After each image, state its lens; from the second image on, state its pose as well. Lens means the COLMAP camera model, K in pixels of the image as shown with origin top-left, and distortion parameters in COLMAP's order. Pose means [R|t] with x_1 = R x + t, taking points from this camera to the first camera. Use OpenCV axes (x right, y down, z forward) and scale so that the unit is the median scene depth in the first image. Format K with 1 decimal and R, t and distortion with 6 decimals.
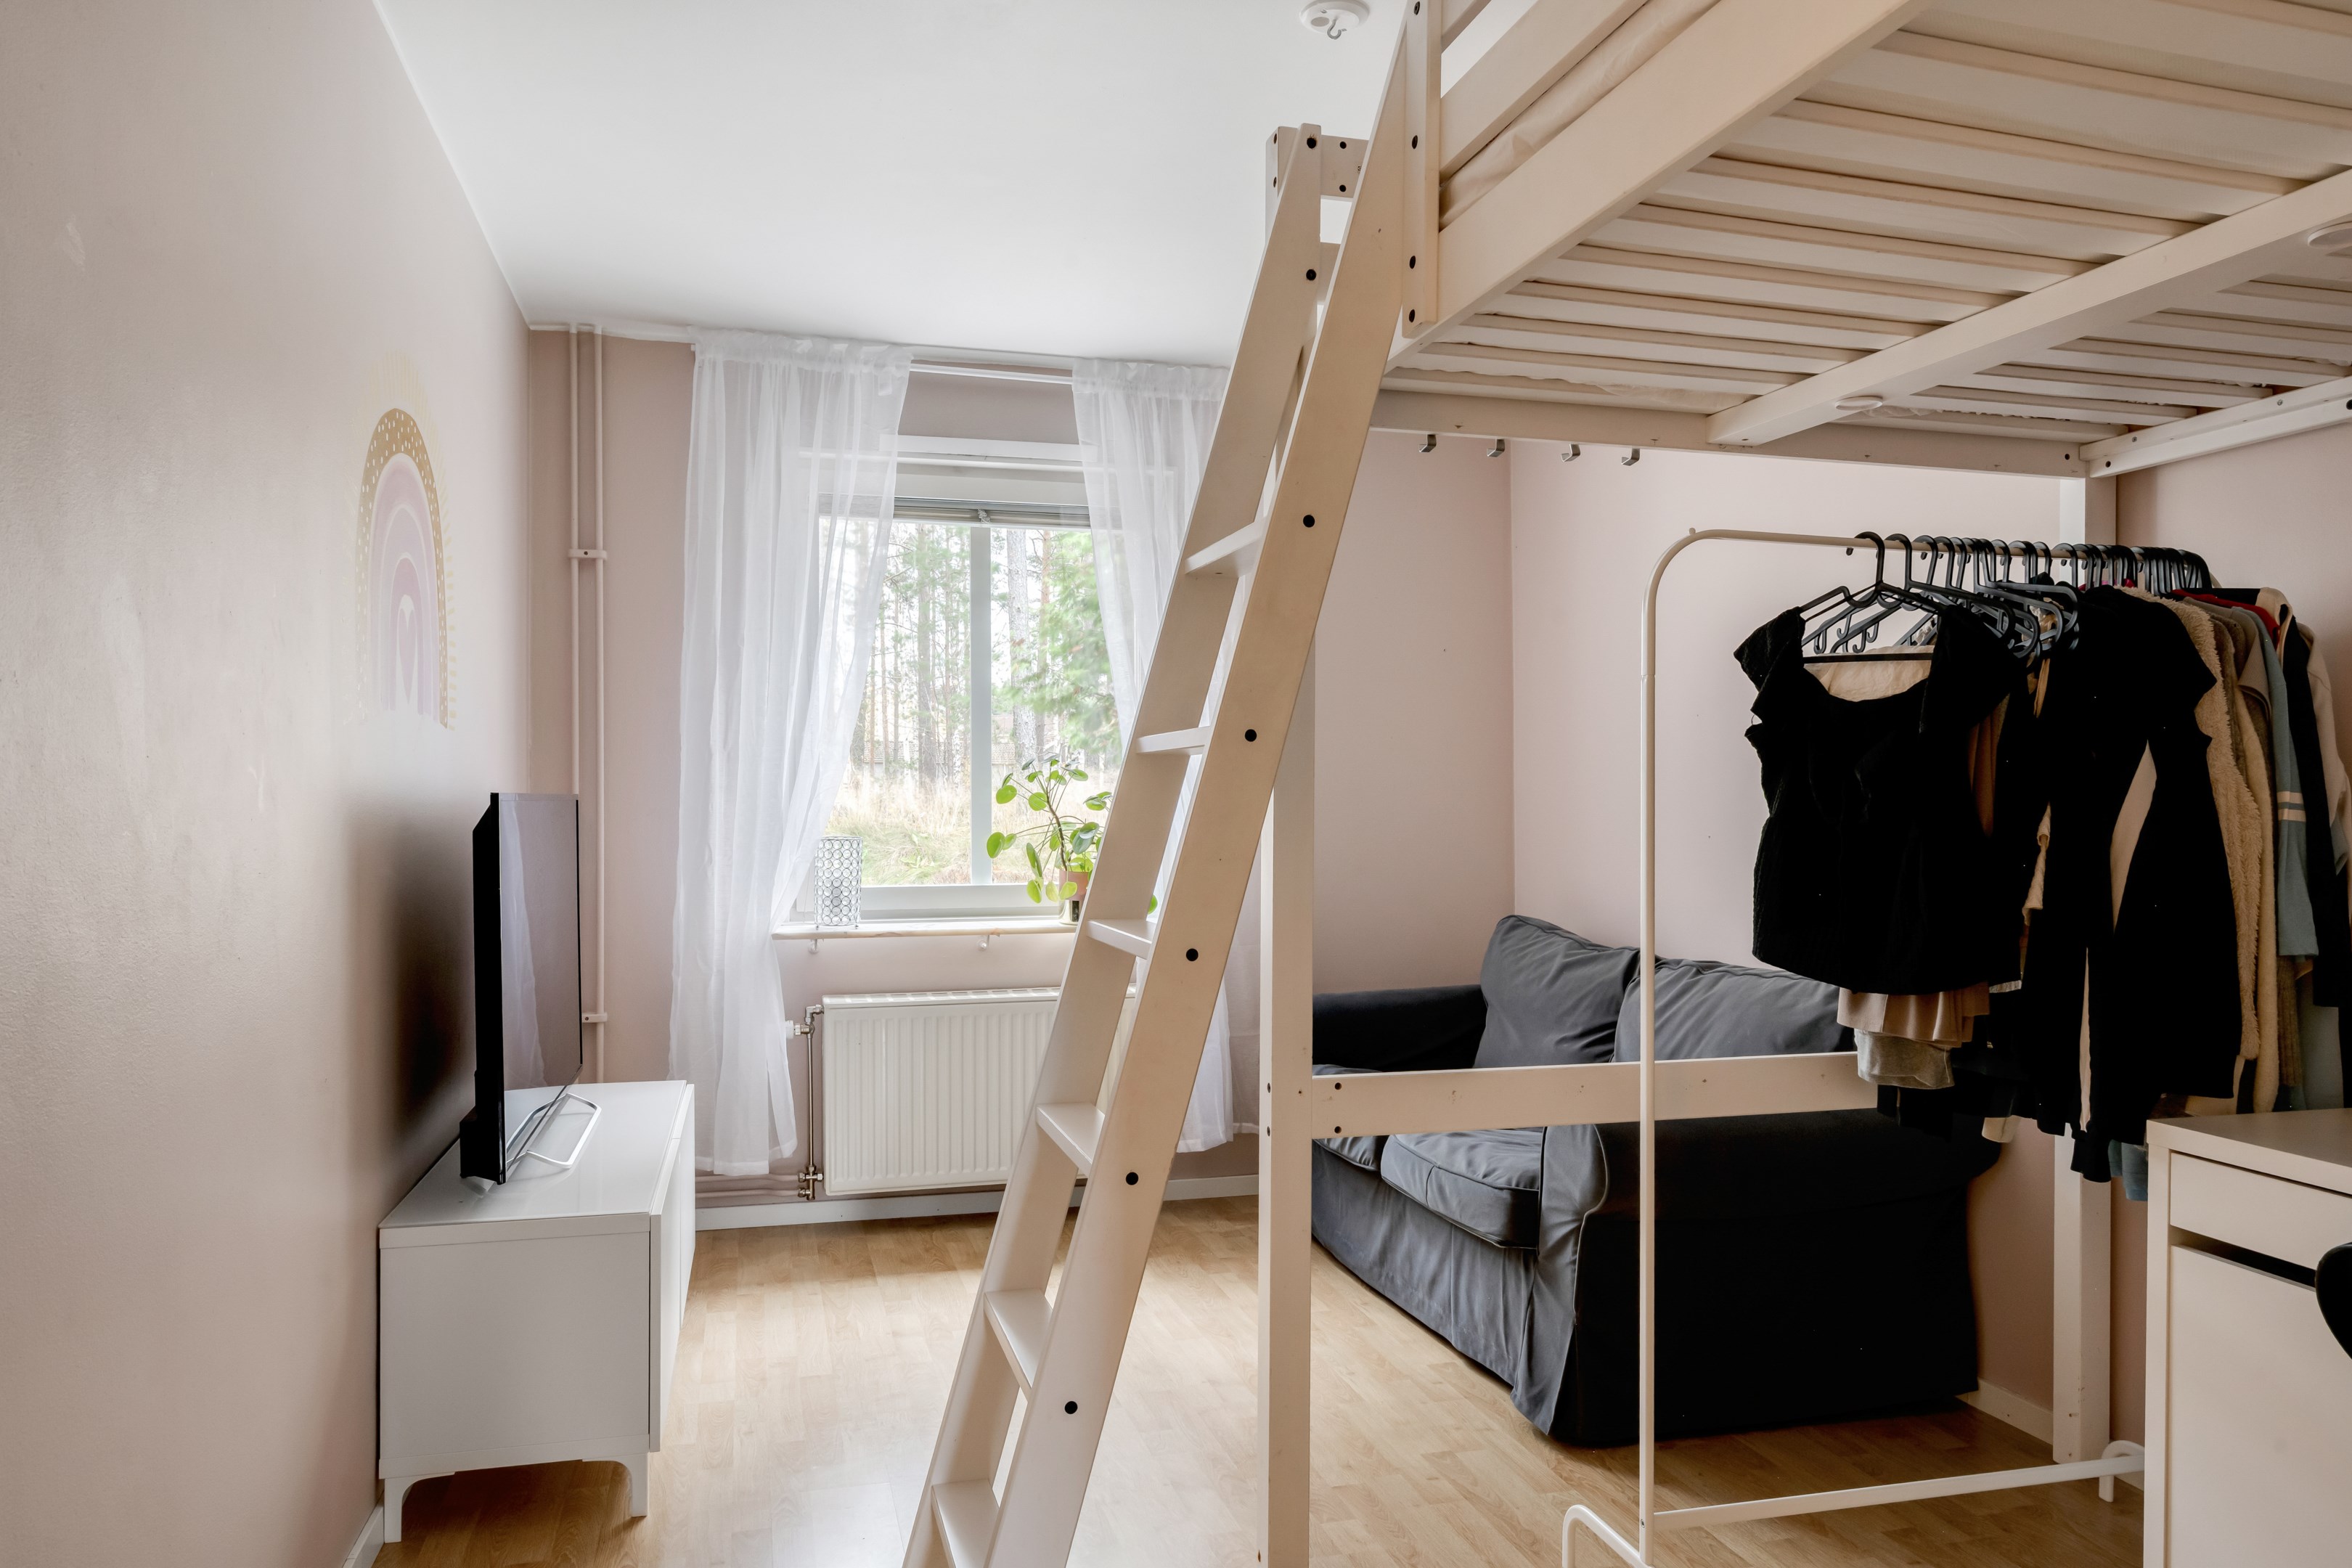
lens RADIAL K [[1549.5, 0, 1180.2], [0, 1549.5, 789.8], [0, 0, 1]] dist [-0.003945, 0.001216]
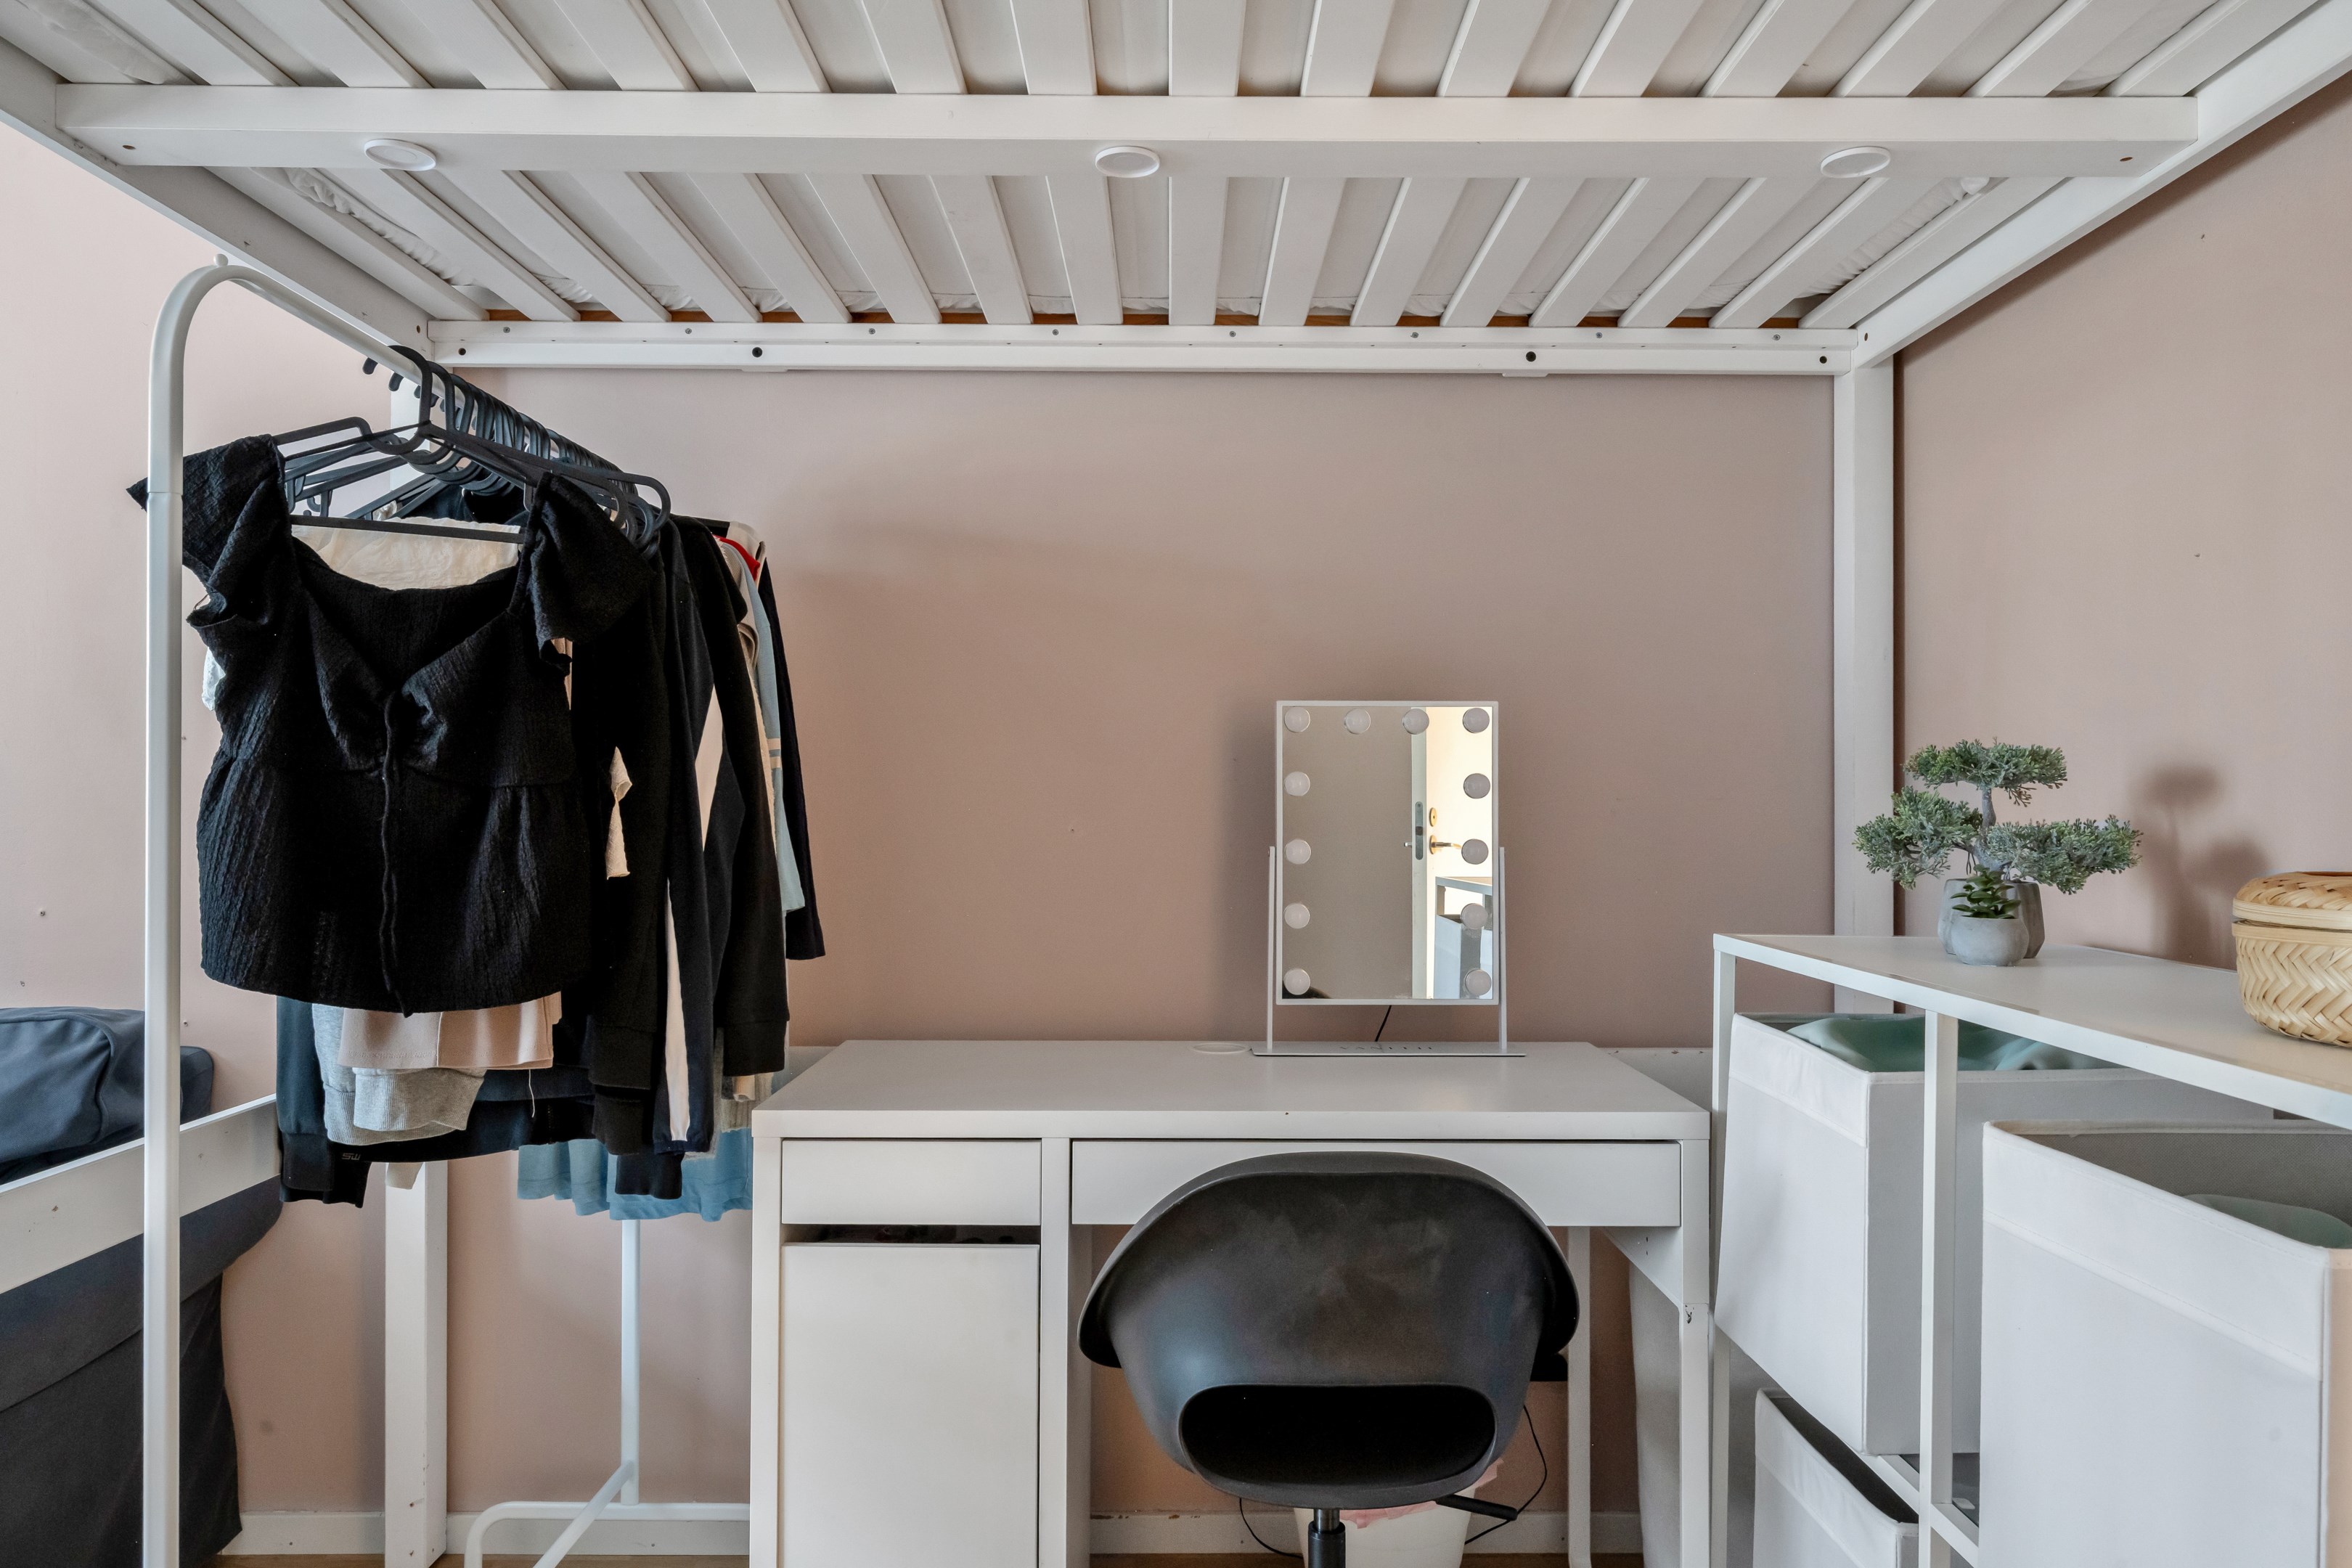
lens RADIAL K [[1549.5, 0, 1180.2], [0, 1549.5, 789.8], [0, 0, 1]] dist [-0.003945, 0.001216]
pose [[0.253544, -0.001479, 0.967323, -0.133146], [-0.003898, 0.999989, 0.002550, 0.027511], [-0.967316, -0.004417, 0.253535, 0.479764]]
